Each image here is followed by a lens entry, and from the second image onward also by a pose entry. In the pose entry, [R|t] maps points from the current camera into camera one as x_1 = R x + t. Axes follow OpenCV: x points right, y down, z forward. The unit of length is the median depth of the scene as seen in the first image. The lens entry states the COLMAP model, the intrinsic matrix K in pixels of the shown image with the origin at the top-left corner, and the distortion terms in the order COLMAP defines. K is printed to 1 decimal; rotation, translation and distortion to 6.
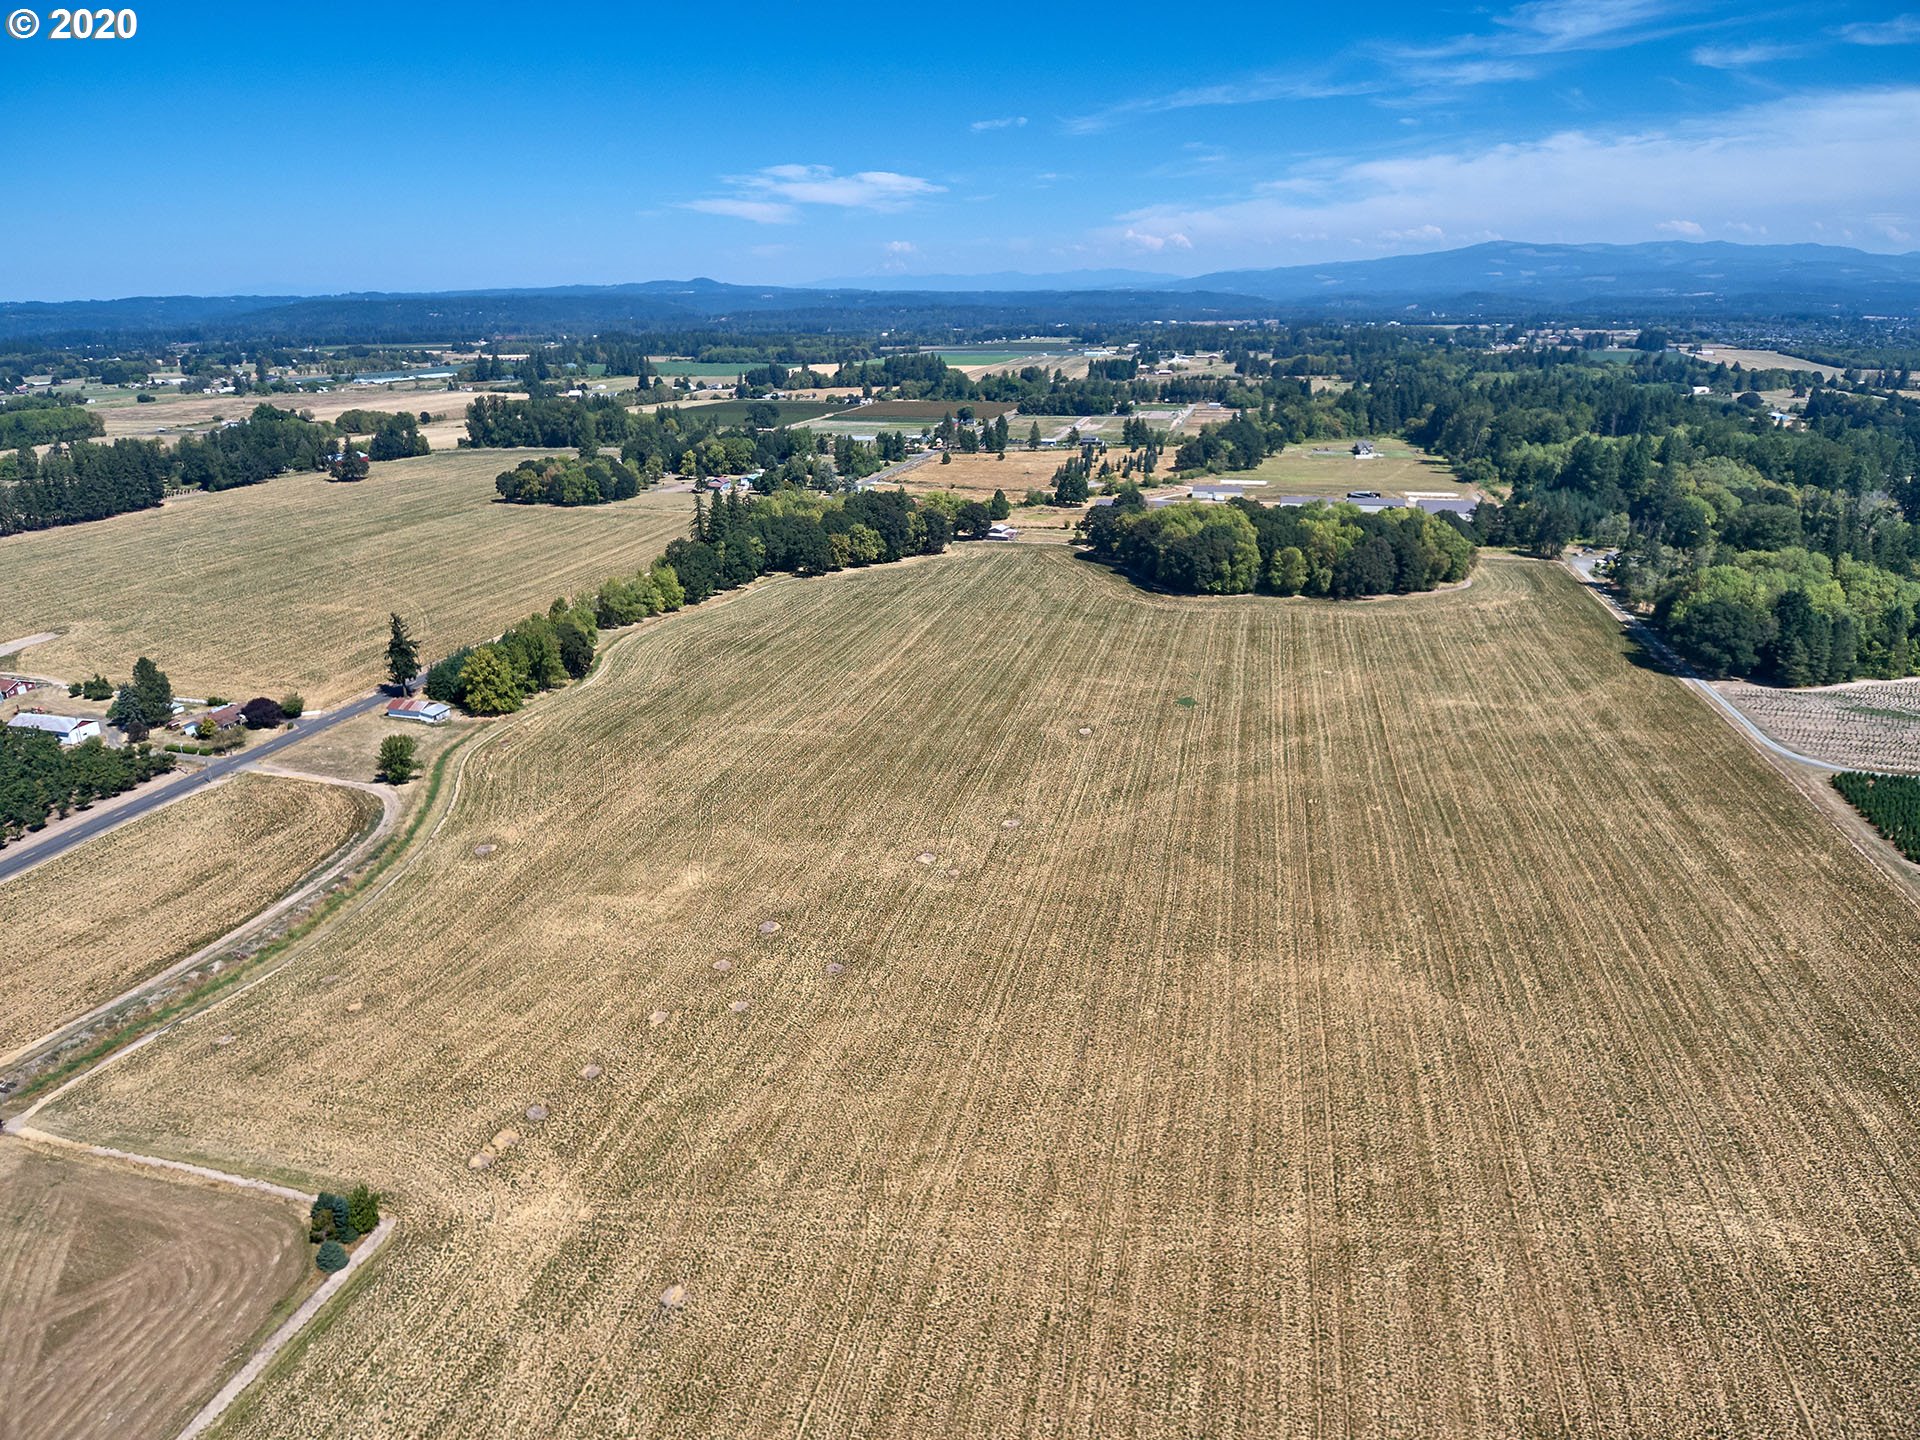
lens RADIAL K [[1143.3, 0, 943.4], [0, 1143.3, 729.5], [0, 0, 1]] dist [0.099617, -0.137761]
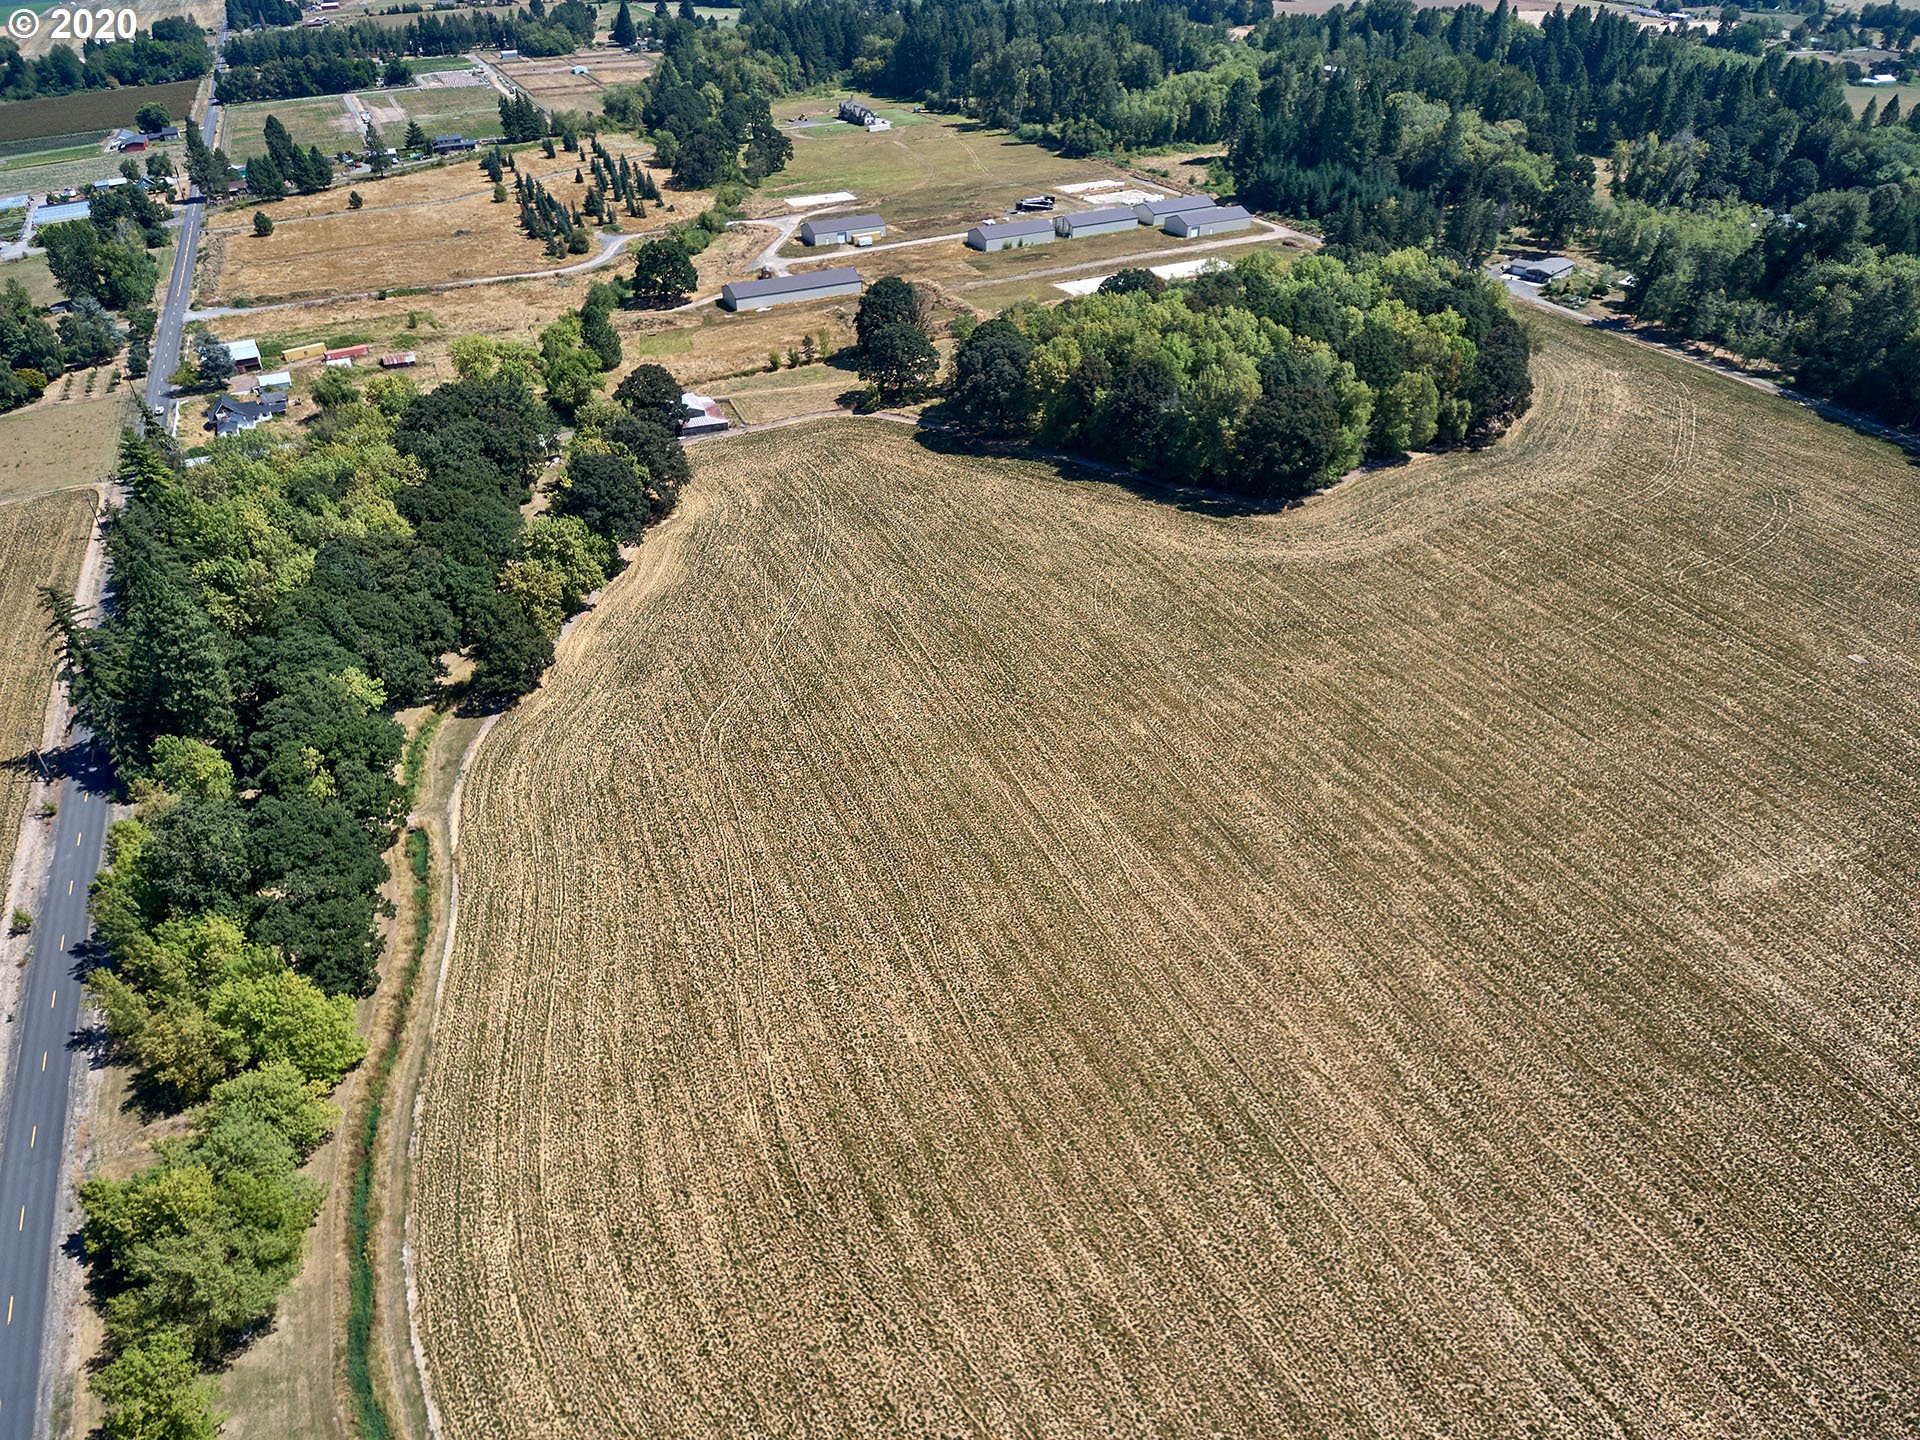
lens RADIAL K [[1159.3, 0, 940.6], [0, 1159.3, 719.6], [0, 0, 1]] dist [0.068910, -0.096174]
pose [[0.760365, -0.387187, 0.521470, -0.304255], [0.235708, 0.912647, 0.333943, -0.319538], [-0.605216, -0.131004, 0.785208, 0.857574]]
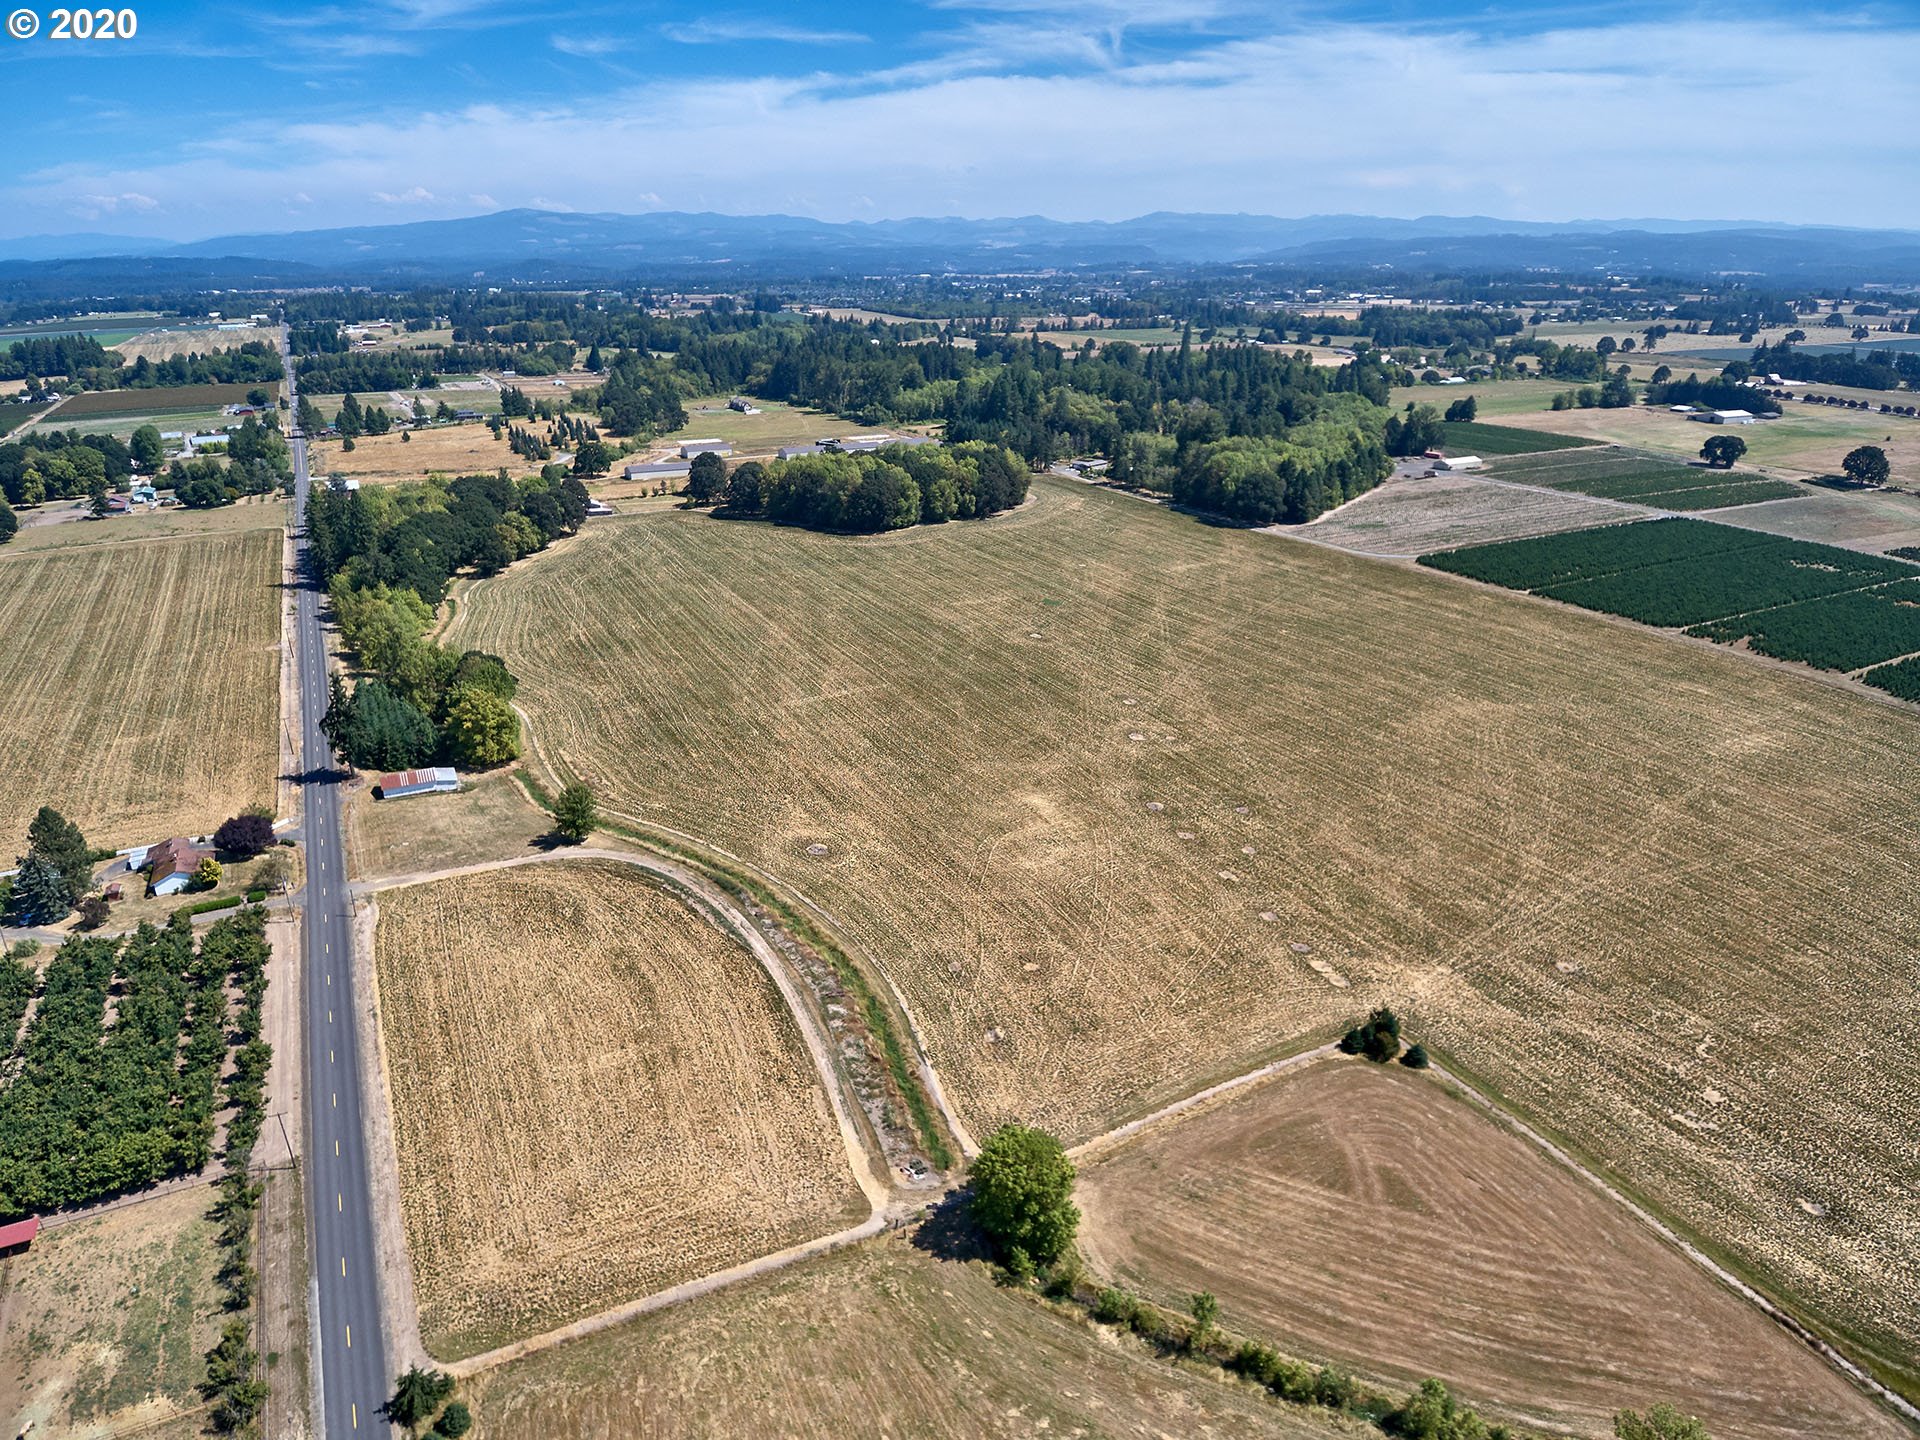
lens RADIAL K [[1143.3, 0, 943.4], [0, 1143.3, 729.5], [0, 0, 1]] dist [0.099617, -0.137761]
pose [[0.736212, -0.250070, 0.628853, -0.640077], [0.234144, 0.965958, 0.110006, -0.051680], [-0.634955, 0.066255, 0.769703, 0.144279]]
